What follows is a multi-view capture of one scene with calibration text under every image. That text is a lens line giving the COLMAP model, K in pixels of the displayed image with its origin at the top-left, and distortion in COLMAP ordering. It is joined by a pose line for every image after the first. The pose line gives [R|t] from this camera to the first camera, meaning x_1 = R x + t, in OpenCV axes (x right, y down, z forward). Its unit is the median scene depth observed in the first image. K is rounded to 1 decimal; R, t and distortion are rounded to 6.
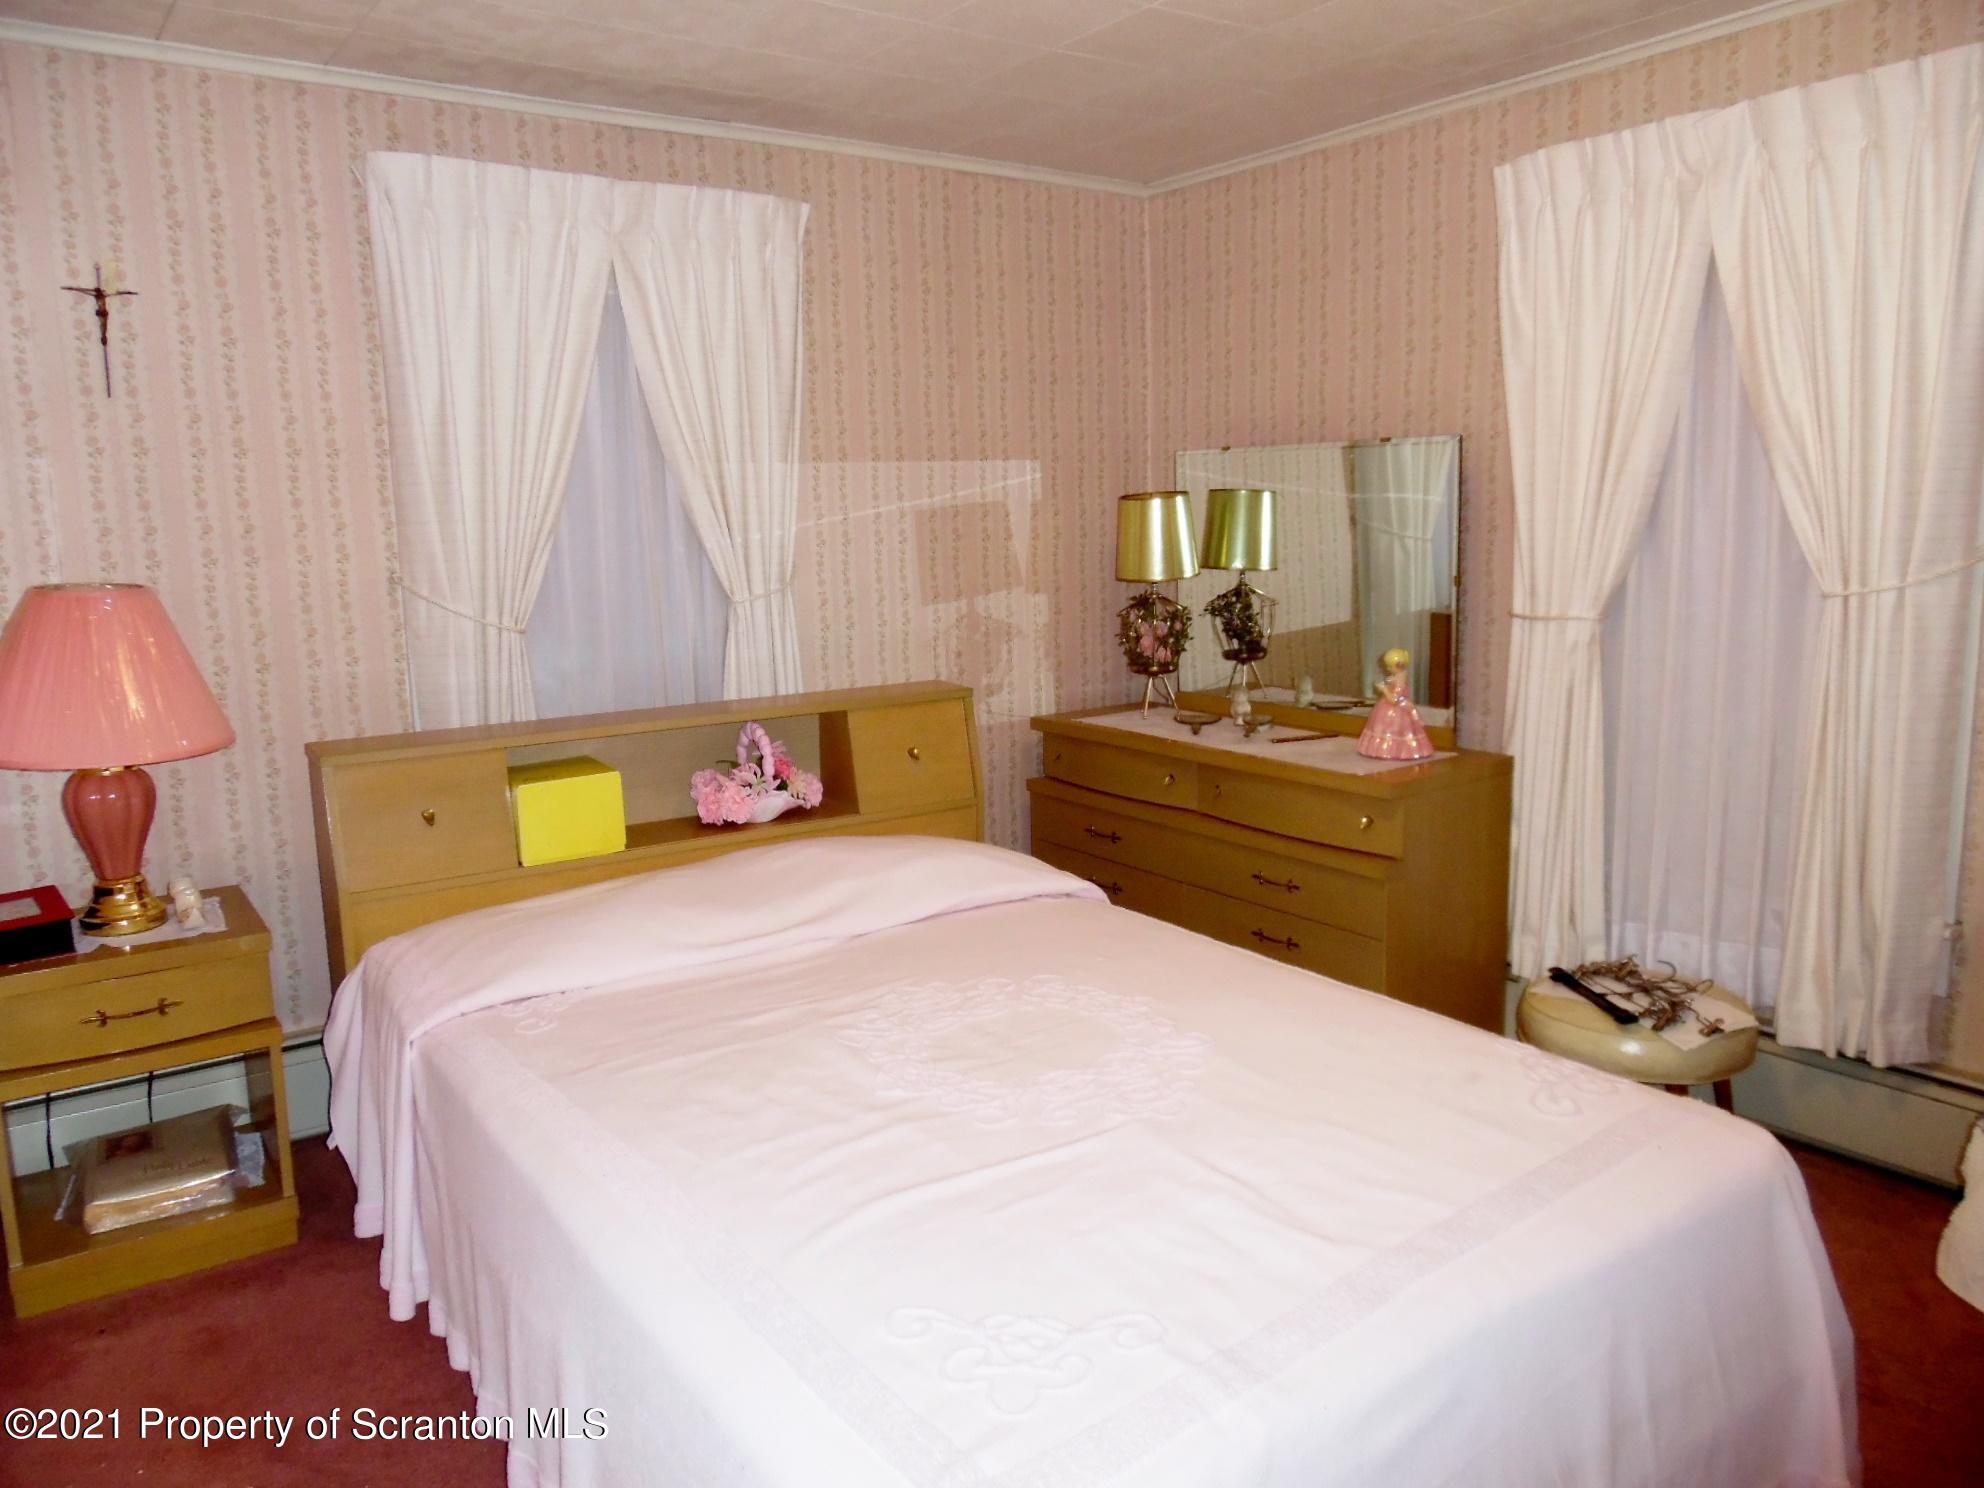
lens RADIAL K [[1414.7, 0, 996.9], [0, 1414.7, 743.2], [0, 0, 1]] dist [-0.012709, -0.012028]
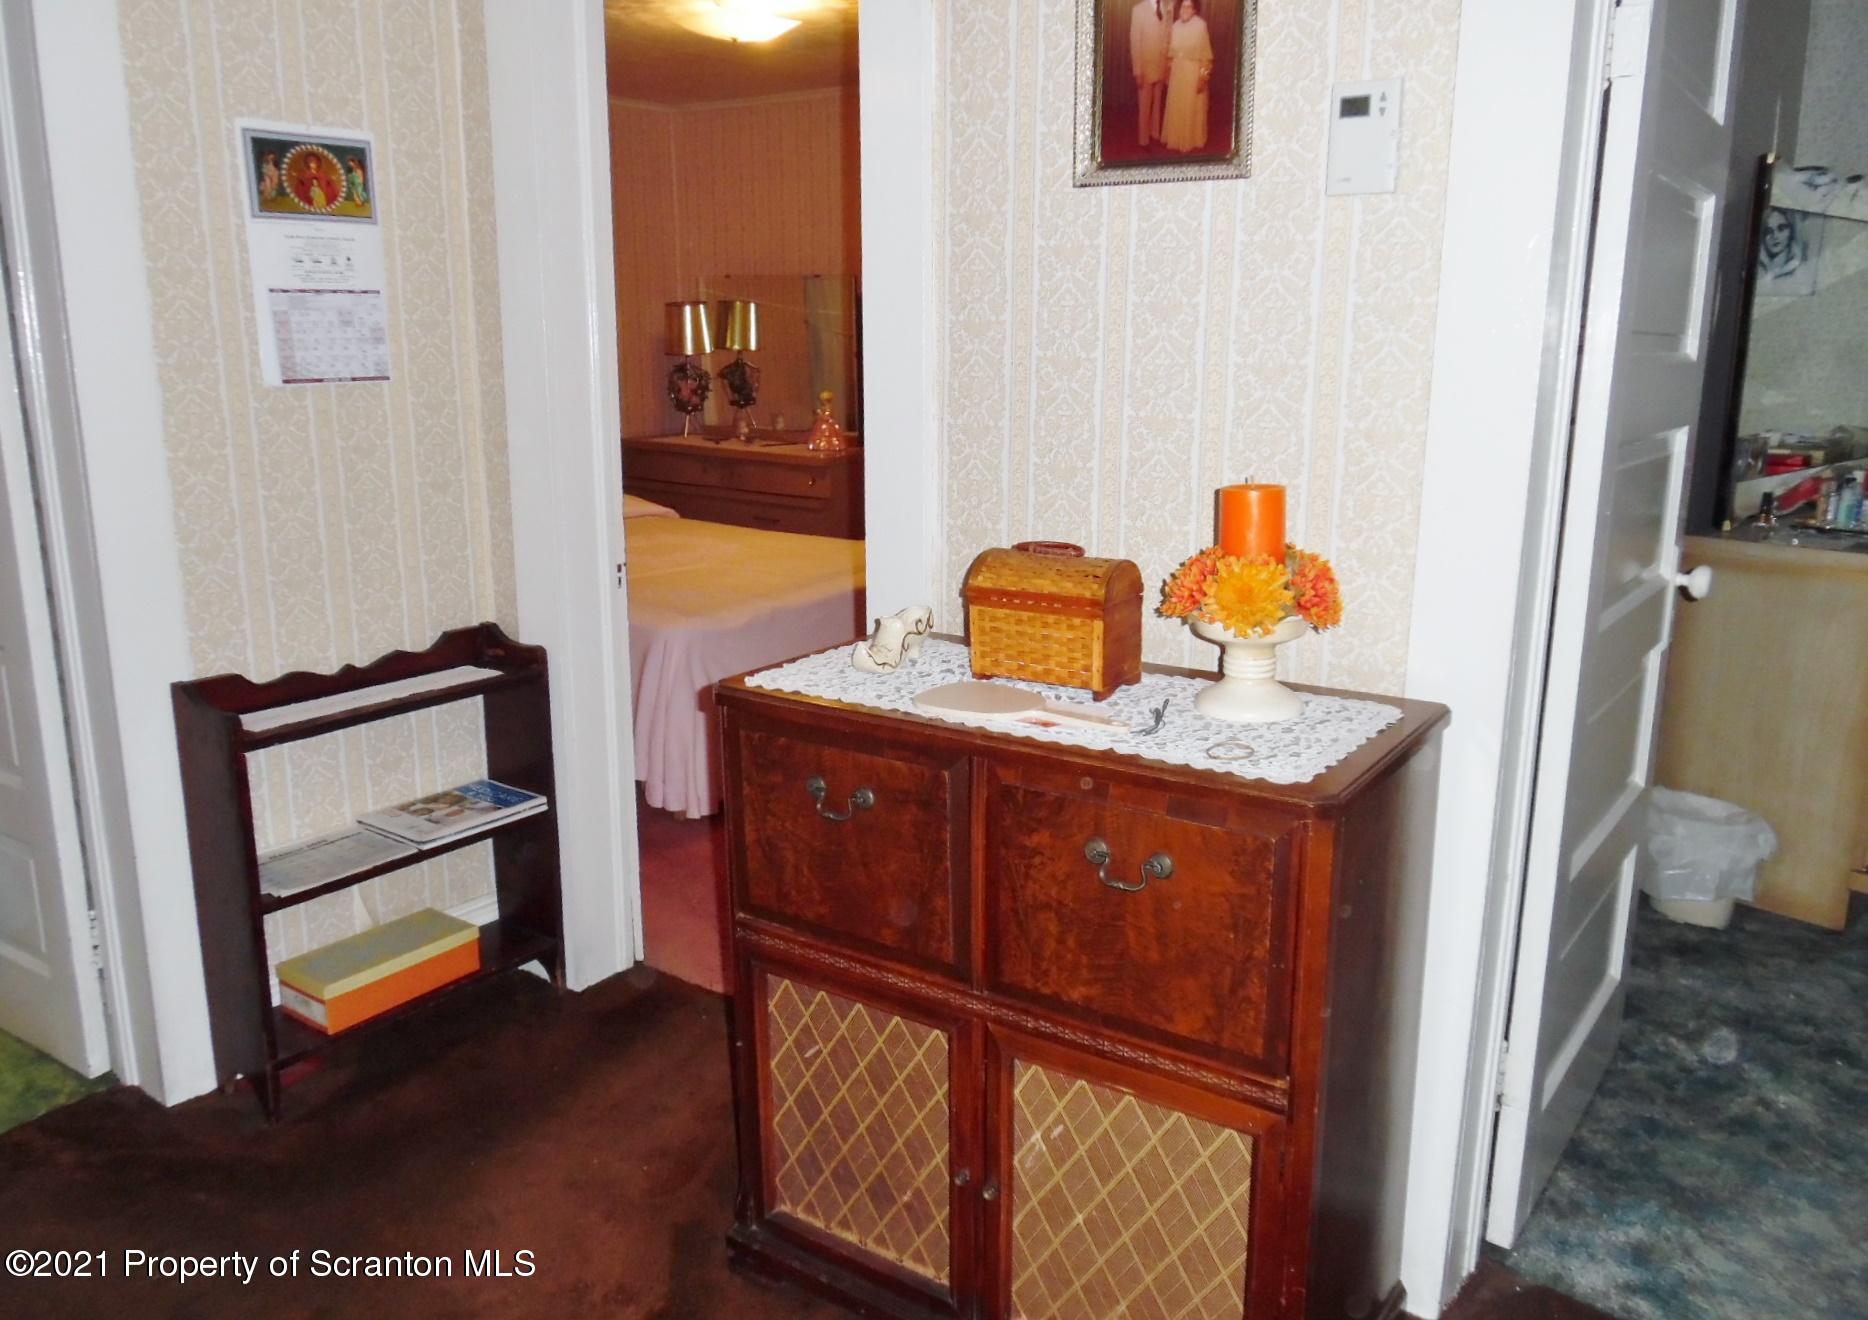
lens RADIAL K [[1468.7, 0, 933.7], [0, 1468.7, 653.5], [0, 0, 1]] dist [-0.017874, -0.001335]
pose [[0.953358, -0.051457, 0.297424, -0.144335], [0.031291, 0.996901, 0.072171, 0.119692], [-0.300216, -0.059498, 0.952014, -0.753286]]
